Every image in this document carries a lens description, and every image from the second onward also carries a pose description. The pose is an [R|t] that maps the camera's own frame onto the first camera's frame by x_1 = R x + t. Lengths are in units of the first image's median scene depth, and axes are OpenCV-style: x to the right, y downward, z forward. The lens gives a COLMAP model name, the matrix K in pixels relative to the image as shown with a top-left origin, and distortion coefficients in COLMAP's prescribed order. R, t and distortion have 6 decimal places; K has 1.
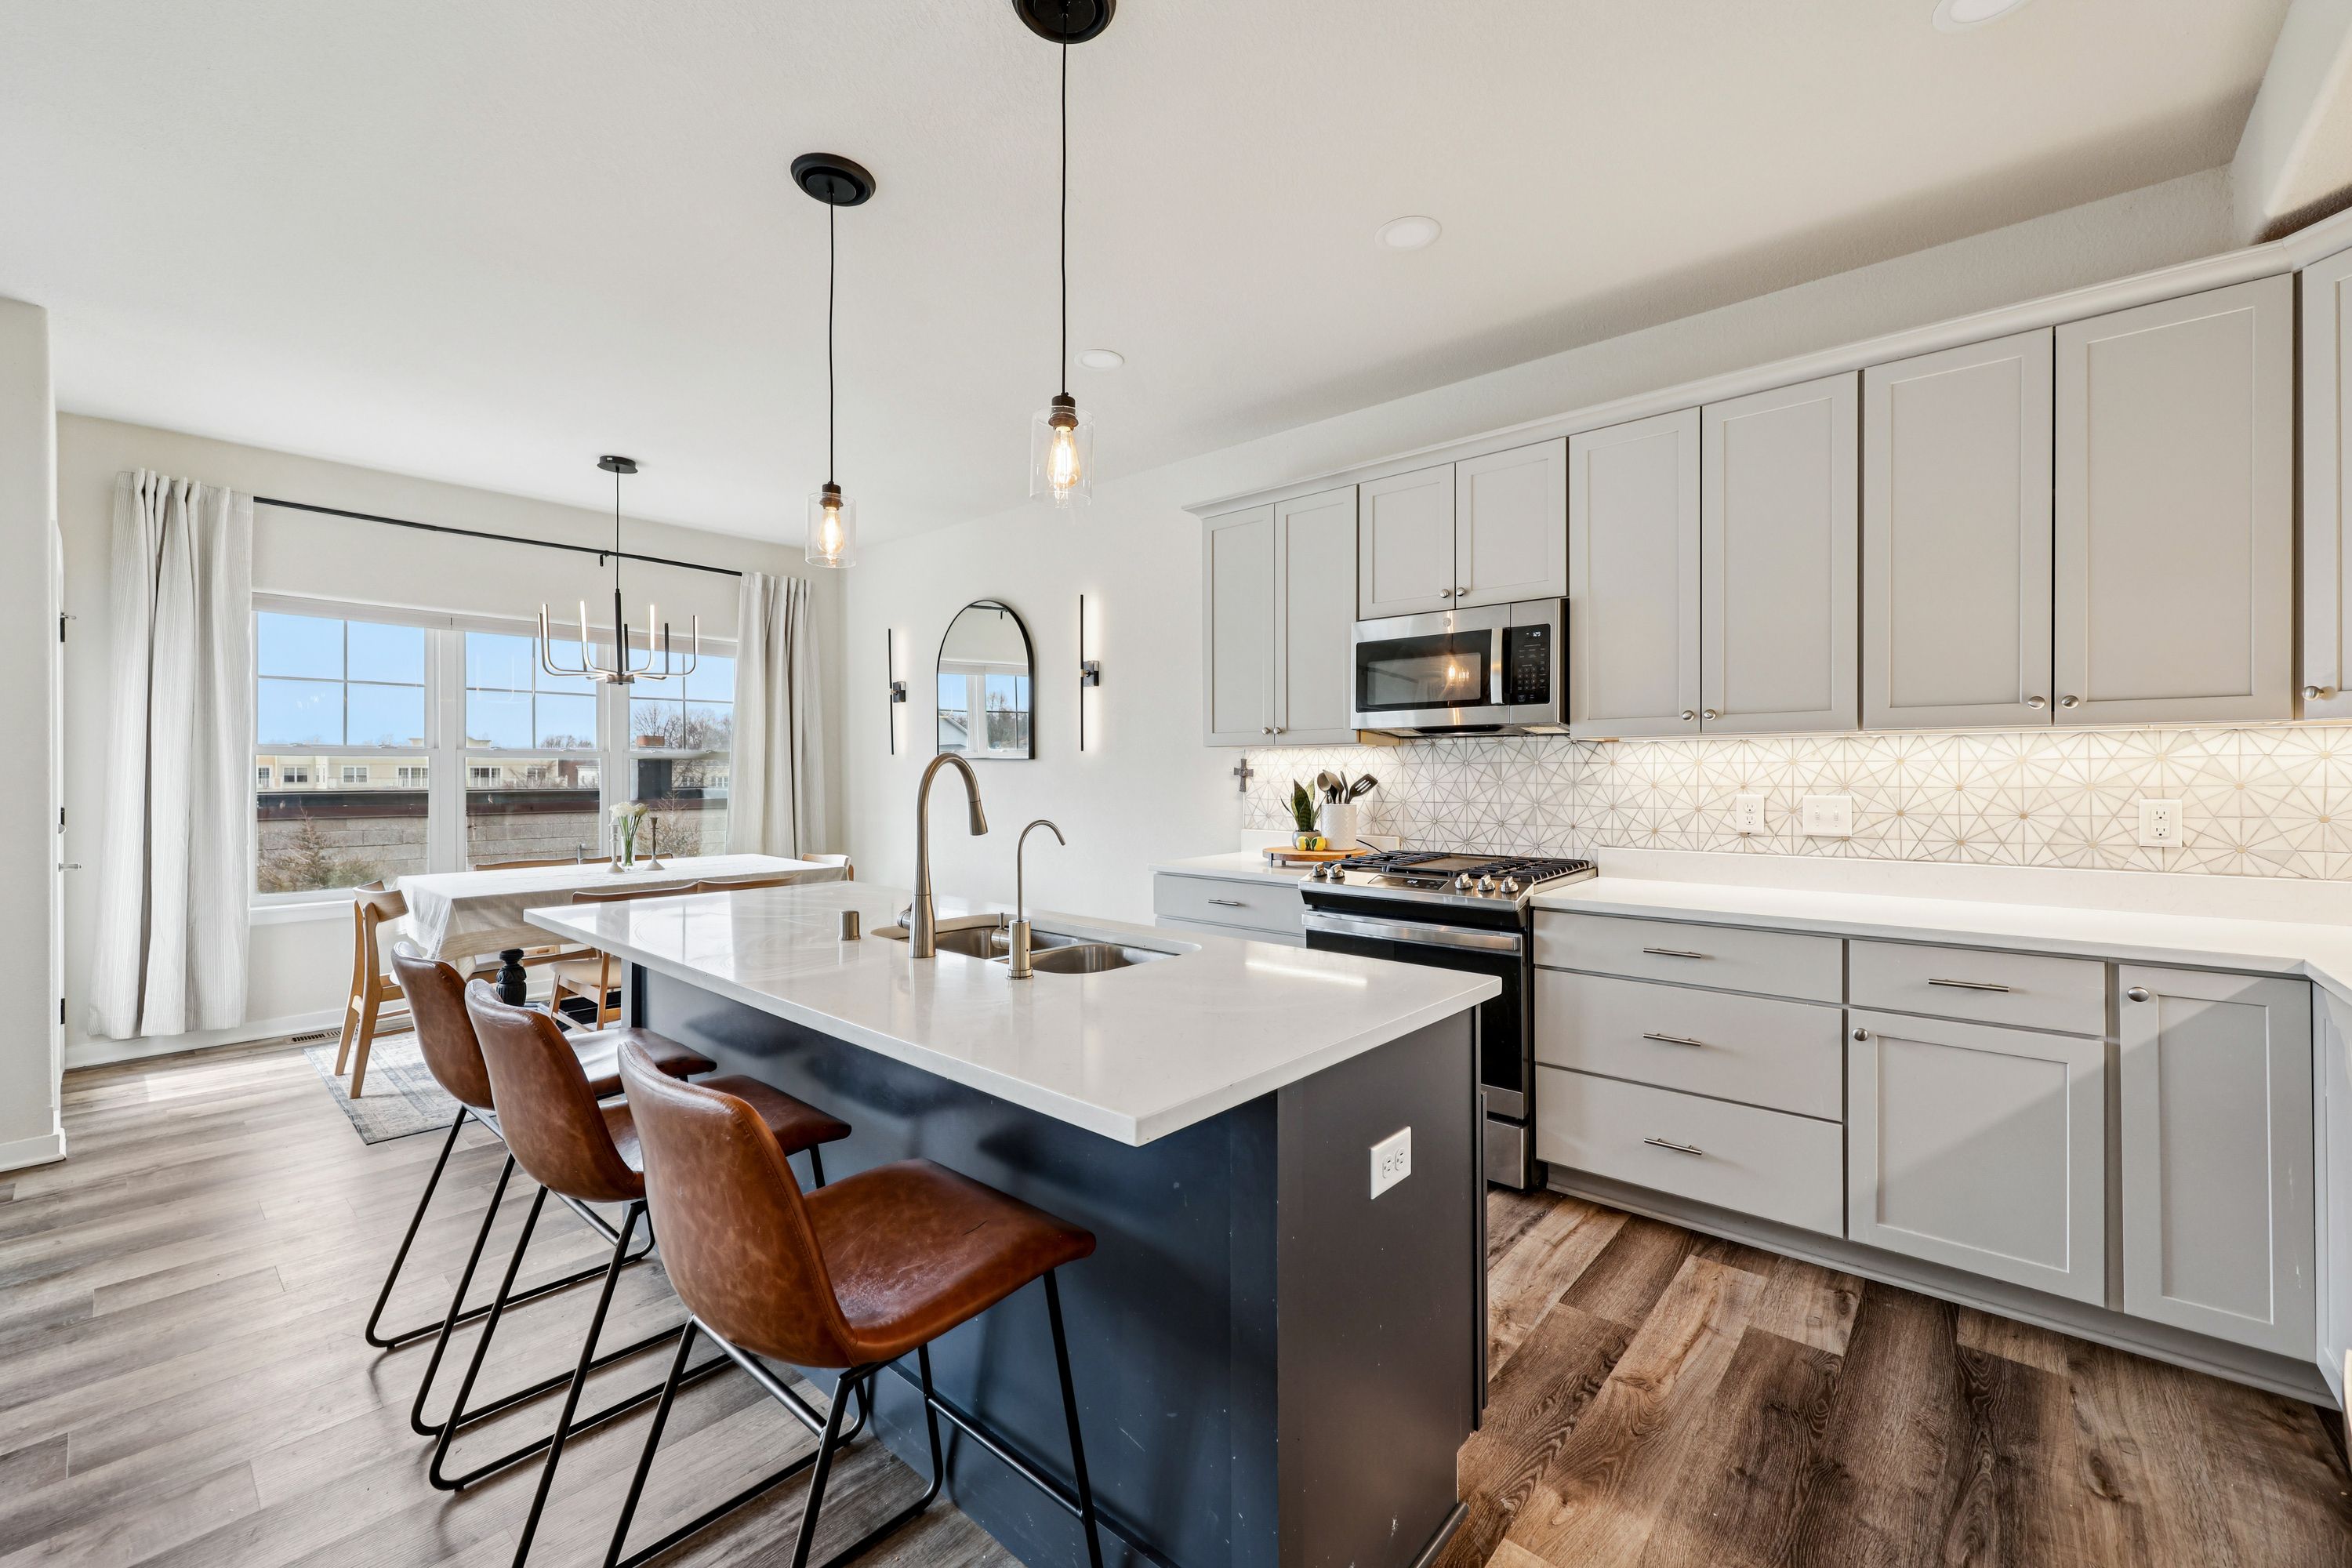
lens RADIAL K [[949.9, 0, 1196.8], [0, 949.9, 769.0], [0, 0, 1]] dist [0.002771, 0.000431]
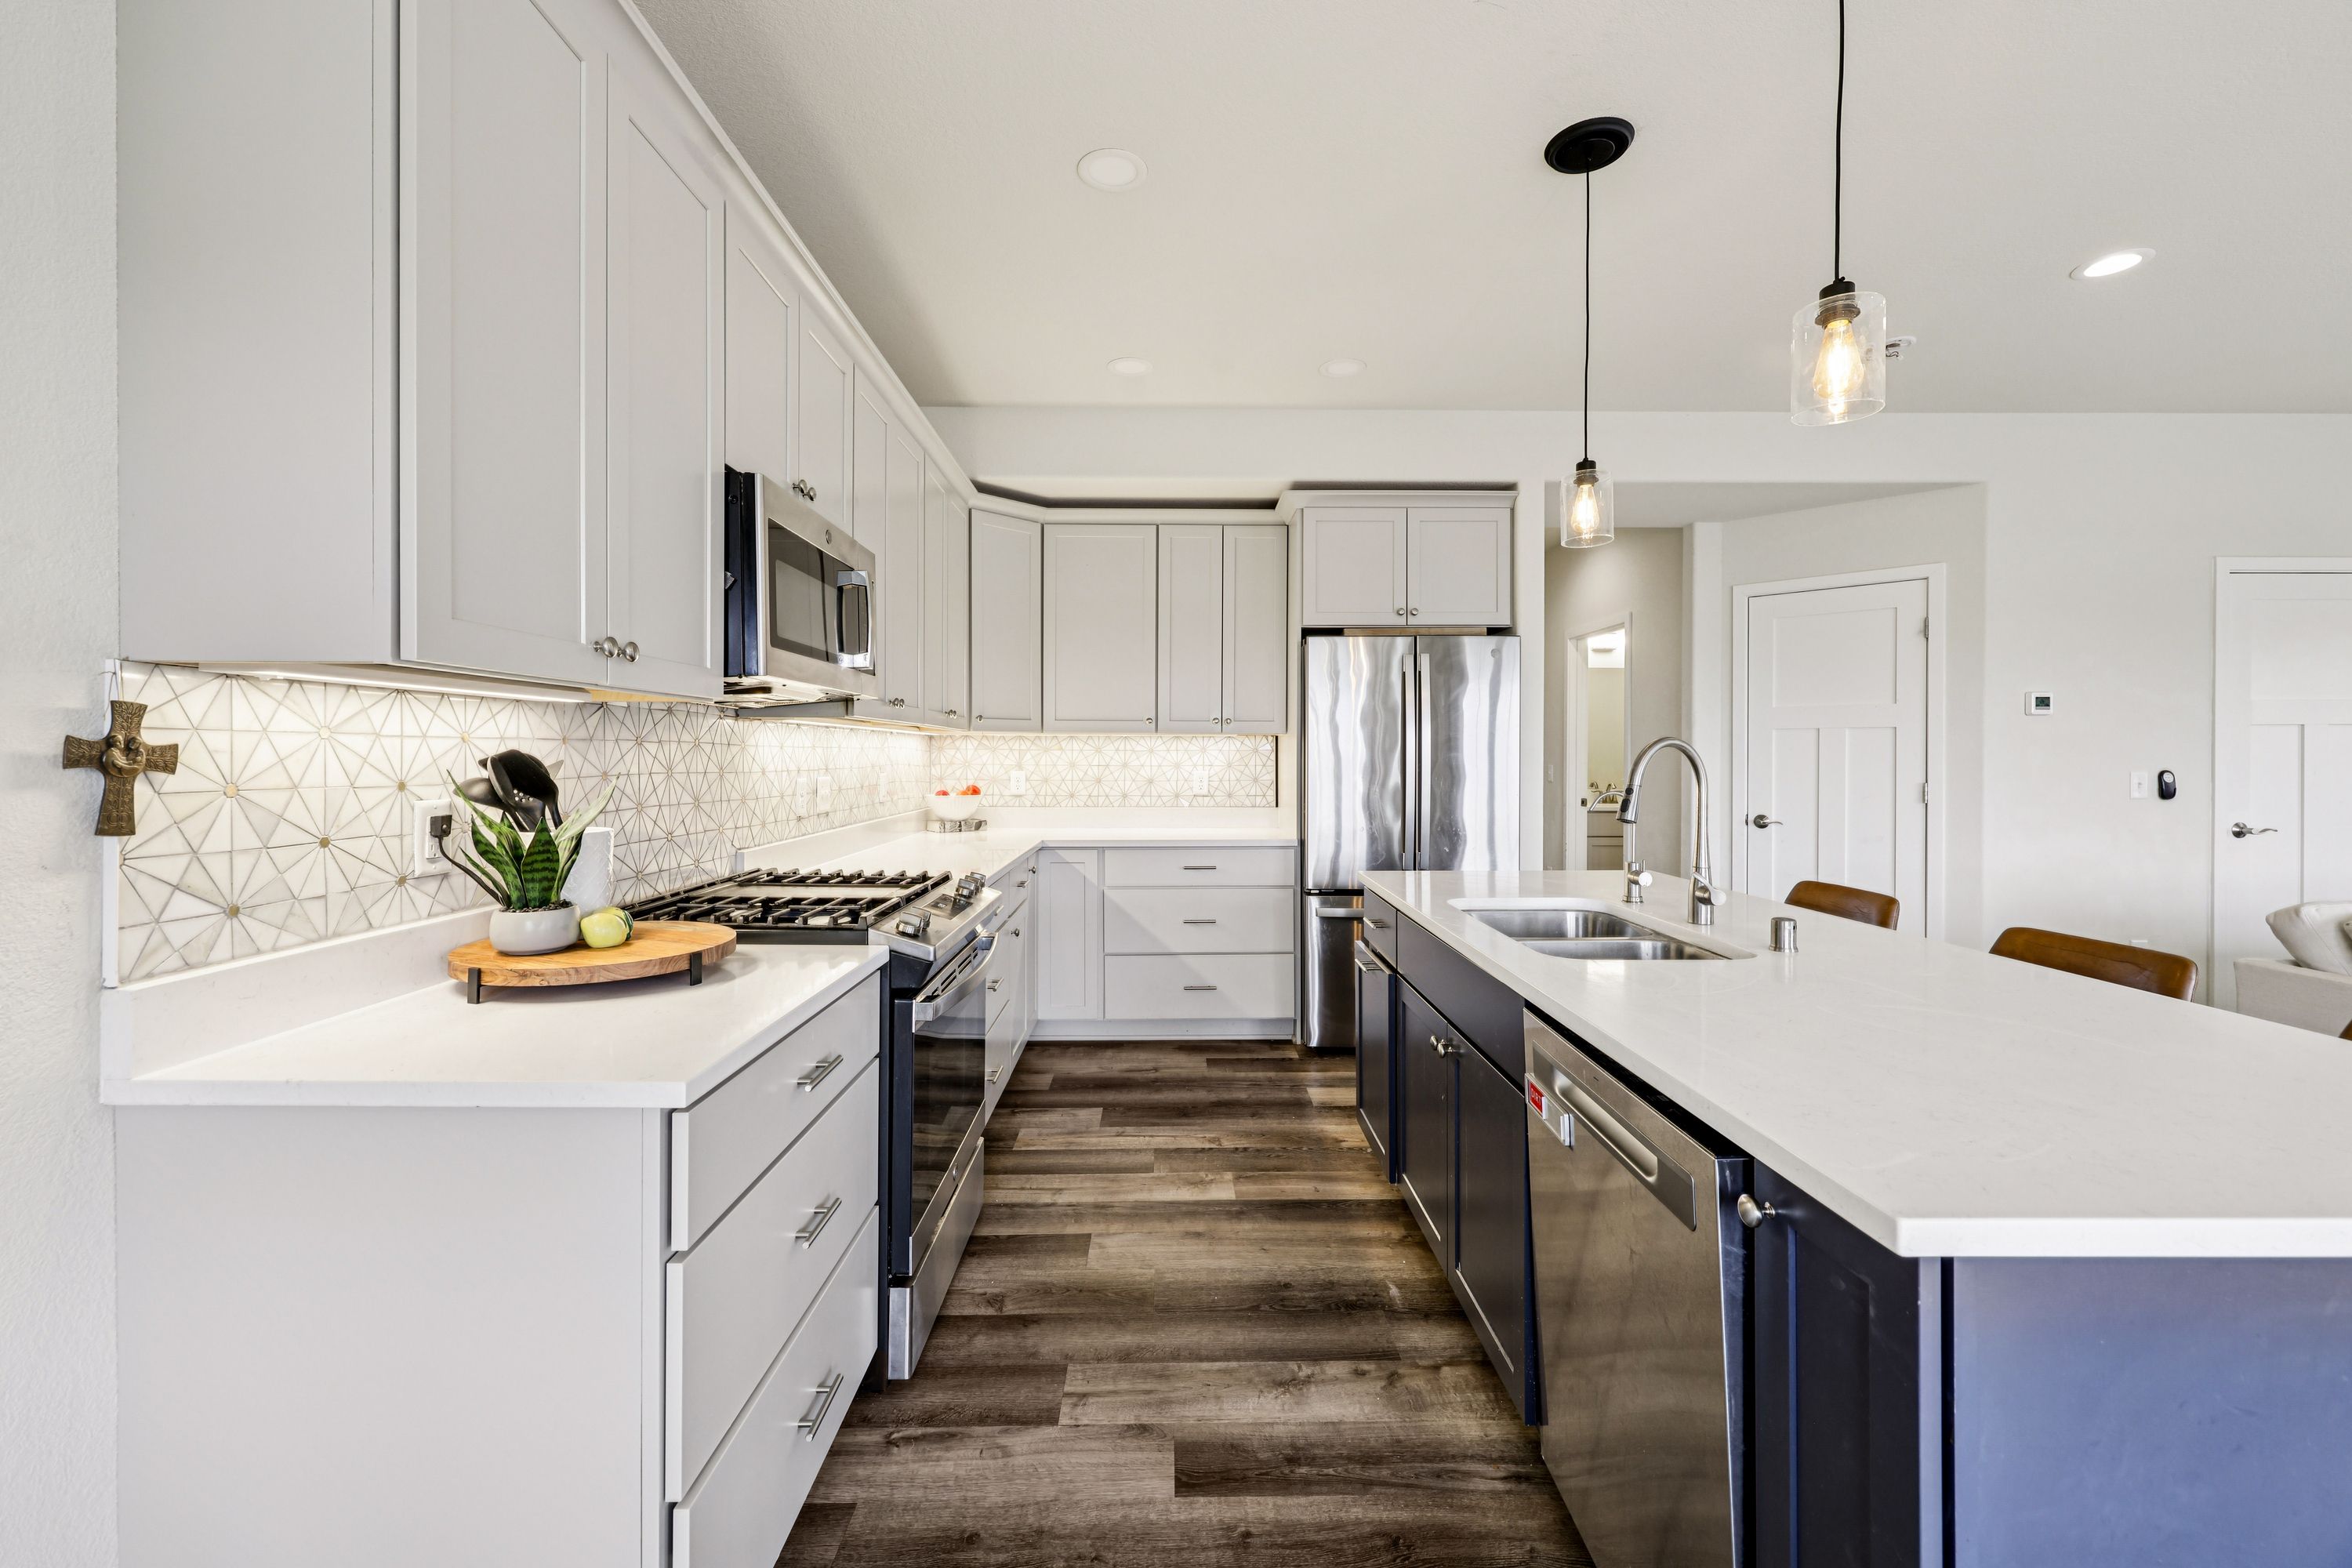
lens RADIAL K [[949.9, 0, 1179.9], [0, 949.9, 763.9], [0, 0, 1]] dist [0.002771, 0.000431]
pose [[-0.657626, -0.001518, 0.753343, -0.401984], [0.000962, 0.999995, 0.002855, 0.006483], [-0.753344, 0.002602, -0.657621, 1.210595]]
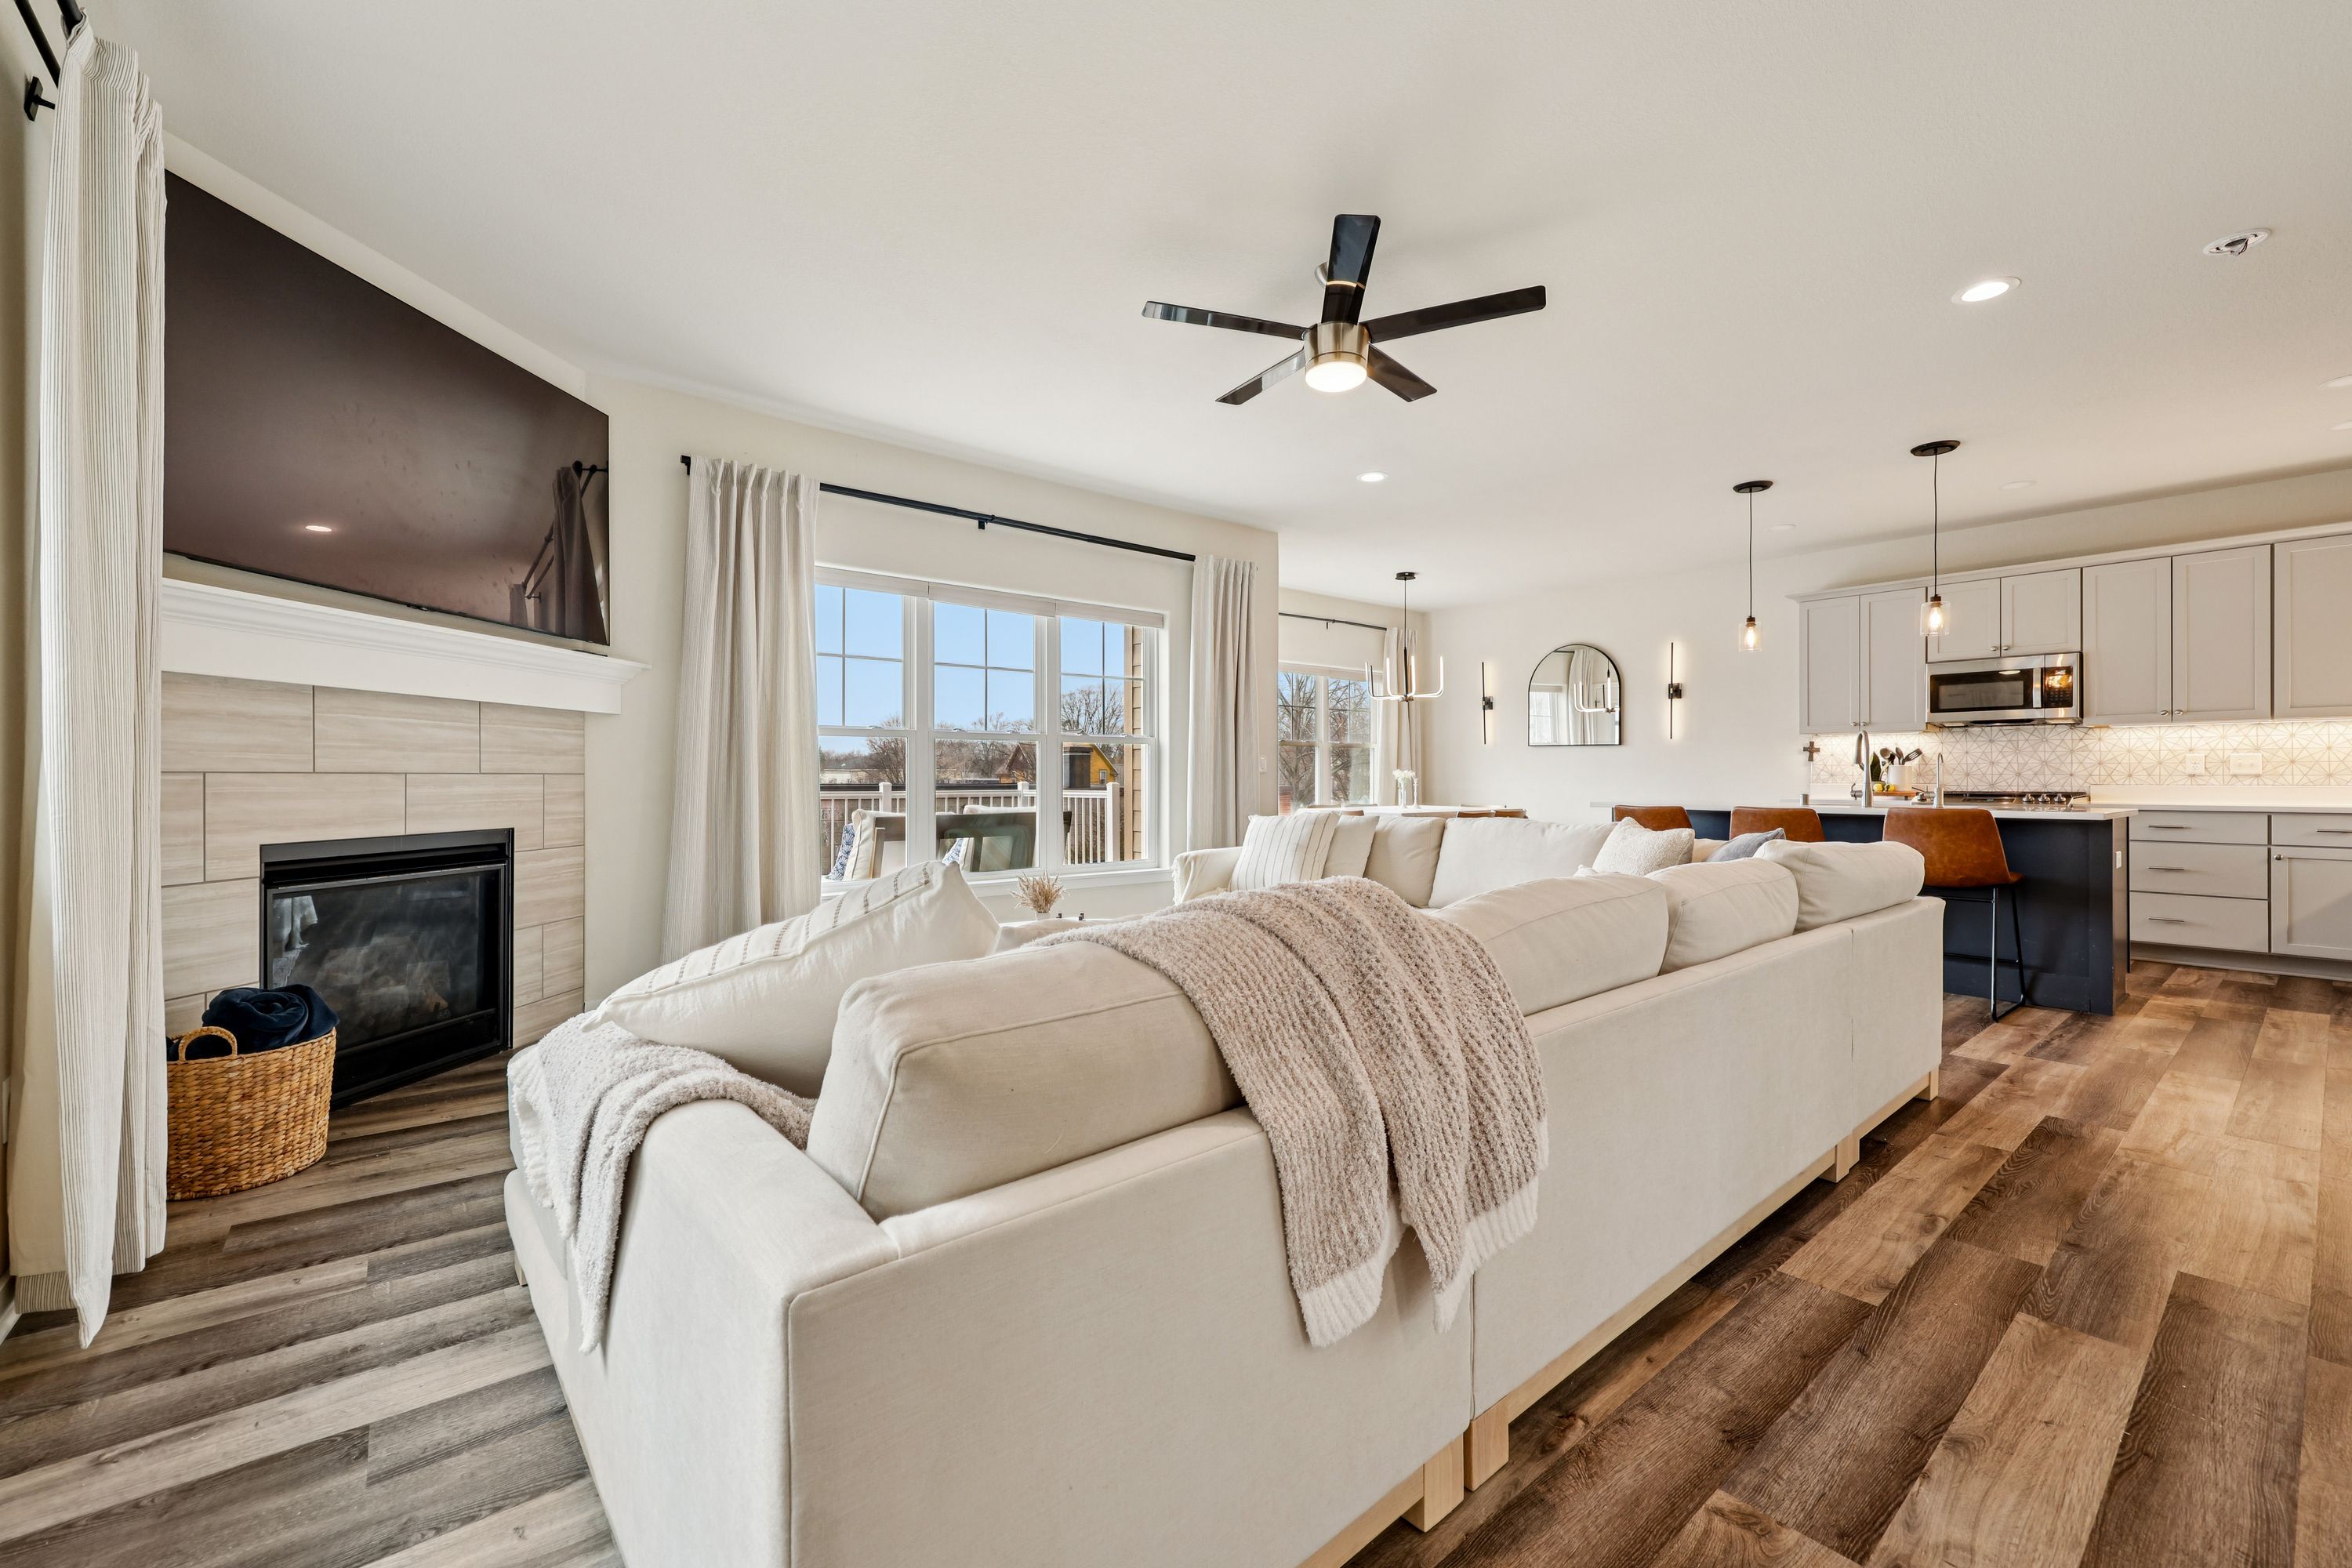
lens RADIAL K [[949.9, 0, 1191.8], [0, 949.9, 772.6], [0, 0, 1]] dist [0.002771, 0.000431]
pose [[0.984640, 0.002224, -0.174582, -0.936205], [-0.002818, 0.999991, -0.003157, 0.066946], [0.174573, 0.003600, 0.984638, -1.082859]]
